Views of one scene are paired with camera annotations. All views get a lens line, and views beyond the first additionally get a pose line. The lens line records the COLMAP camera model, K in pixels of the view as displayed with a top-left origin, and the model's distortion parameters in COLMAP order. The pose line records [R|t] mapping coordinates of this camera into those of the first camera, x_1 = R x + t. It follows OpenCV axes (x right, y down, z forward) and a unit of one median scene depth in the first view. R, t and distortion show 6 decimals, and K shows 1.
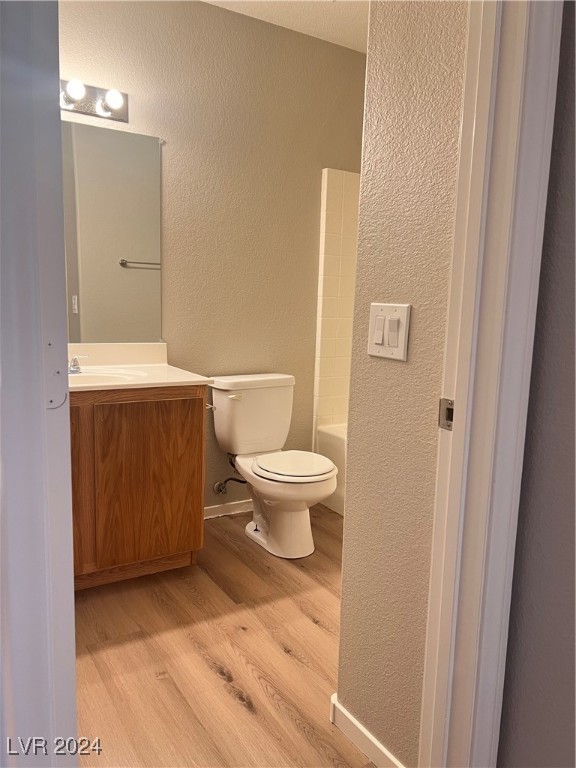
lens RADIAL K [[582.3, 0, 286.1], [0, 582.3, 389.9], [0, 0, 1]] dist [0.007270, -0.005361]
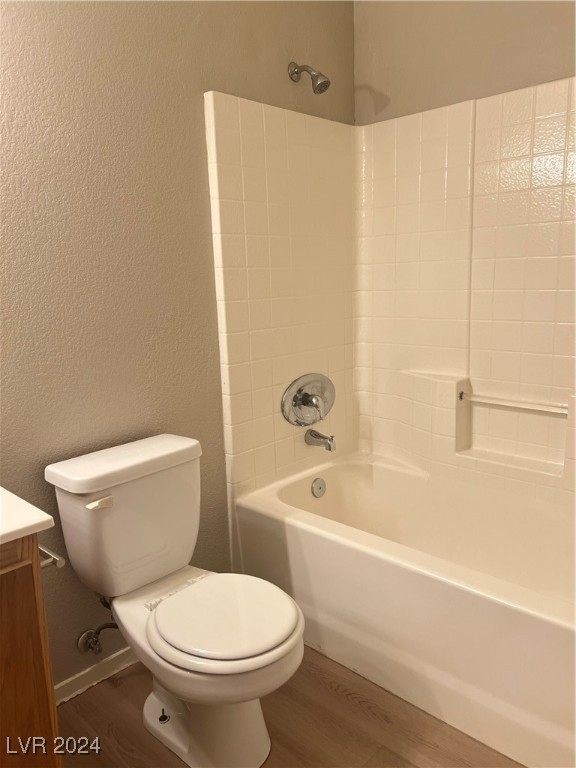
lens RADIAL K [[582.3, 0, 291.6], [0, 582.3, 383.8], [0, 0, 1]] dist [0.007270, -0.005361]
pose [[0.964438, -0.106960, 0.241699, -0.031210], [0.097126, 0.993898, 0.052277, -0.101655], [-0.245816, -0.026943, 0.968942, 0.389046]]
